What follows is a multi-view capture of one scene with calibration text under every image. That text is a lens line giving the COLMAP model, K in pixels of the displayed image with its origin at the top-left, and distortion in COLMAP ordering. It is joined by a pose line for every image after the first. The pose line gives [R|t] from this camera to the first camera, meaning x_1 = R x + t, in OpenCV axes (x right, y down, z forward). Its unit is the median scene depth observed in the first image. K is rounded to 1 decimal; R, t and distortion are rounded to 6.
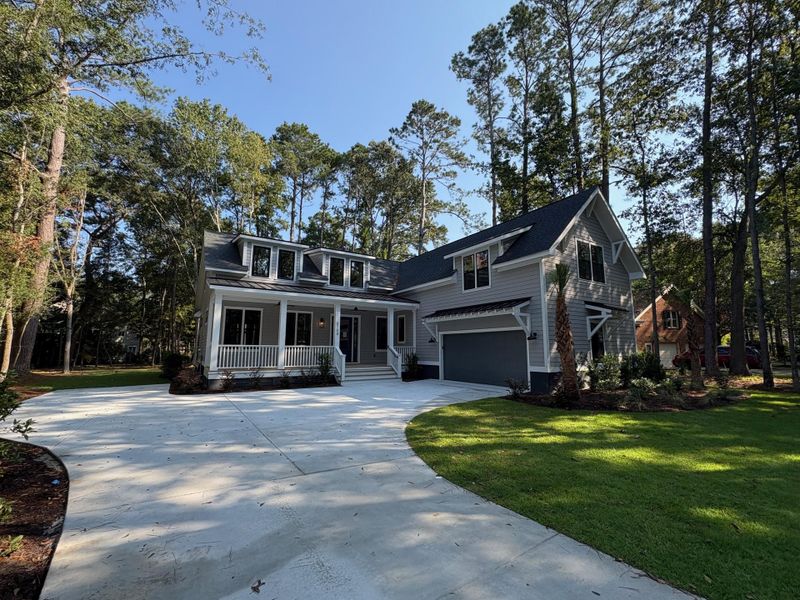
lens RADIAL K [[345.7, 0, 399.0], [0, 345.7, 298.0], [0, 0, 1]] dist [-0.000519, 0.000036]
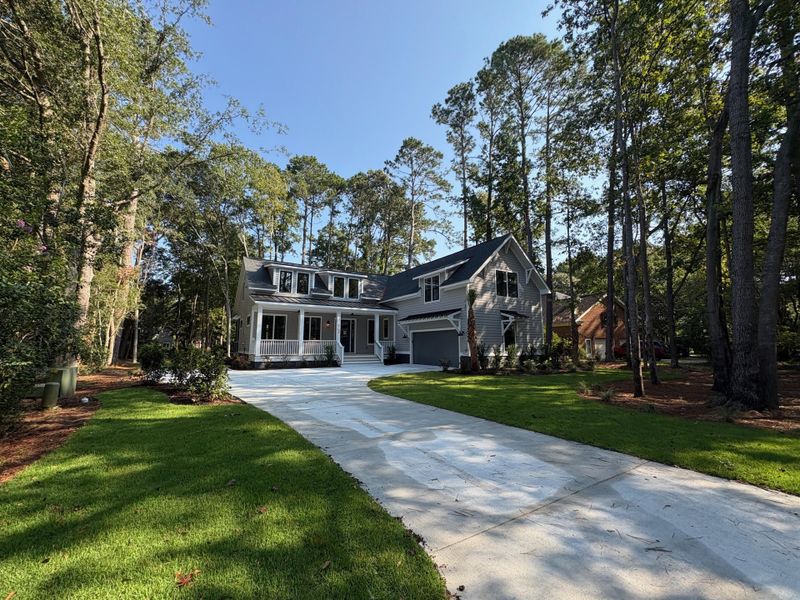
lens RADIAL K [[329.9, 0, 396.0], [0, 329.9, 299.2], [0, 0, 1]] dist [0.010533, -0.000027]
pose [[0.999706, -0.004799, -0.023777, 0.067307], [0.004952, 0.999967, 0.006389, -0.029994], [0.023745, -0.006505, 0.999697, -0.266177]]
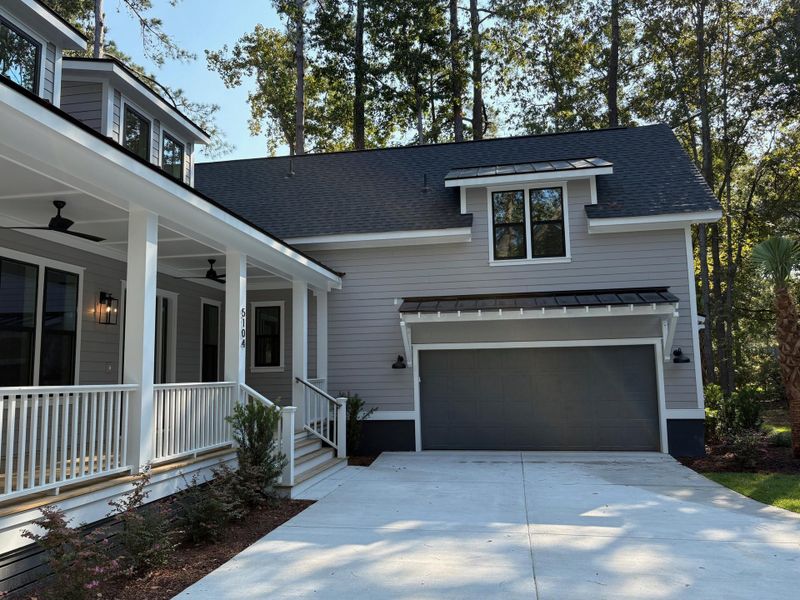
lens RADIAL K [[615.6, 0, 400.0], [0, 615.6, 300.0], [0, 0, 1]] dist [0.021649, -0.003937]
pose [[0.673403, 0.074780, 0.735484, -0.359077], [-0.089336, 0.995812, -0.019452, 0.041845], [-0.733858, -0.052606, 0.677263, 0.347685]]
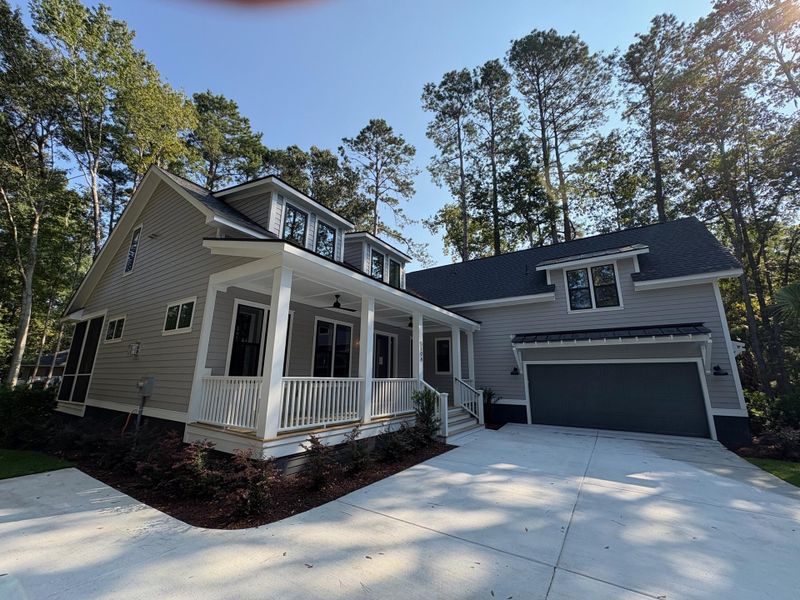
lens RADIAL K [[318.4, 0, 400.0], [0, 318.4, 300.0], [0, 0, 1]] dist [0.000860, -0.000139]
pose [[0.909997, 0.105709, 0.400912, -0.327622], [-0.070254, 0.992283, -0.102174, 0.039335], [-0.408618, 0.064813, 0.910401, 0.325426]]
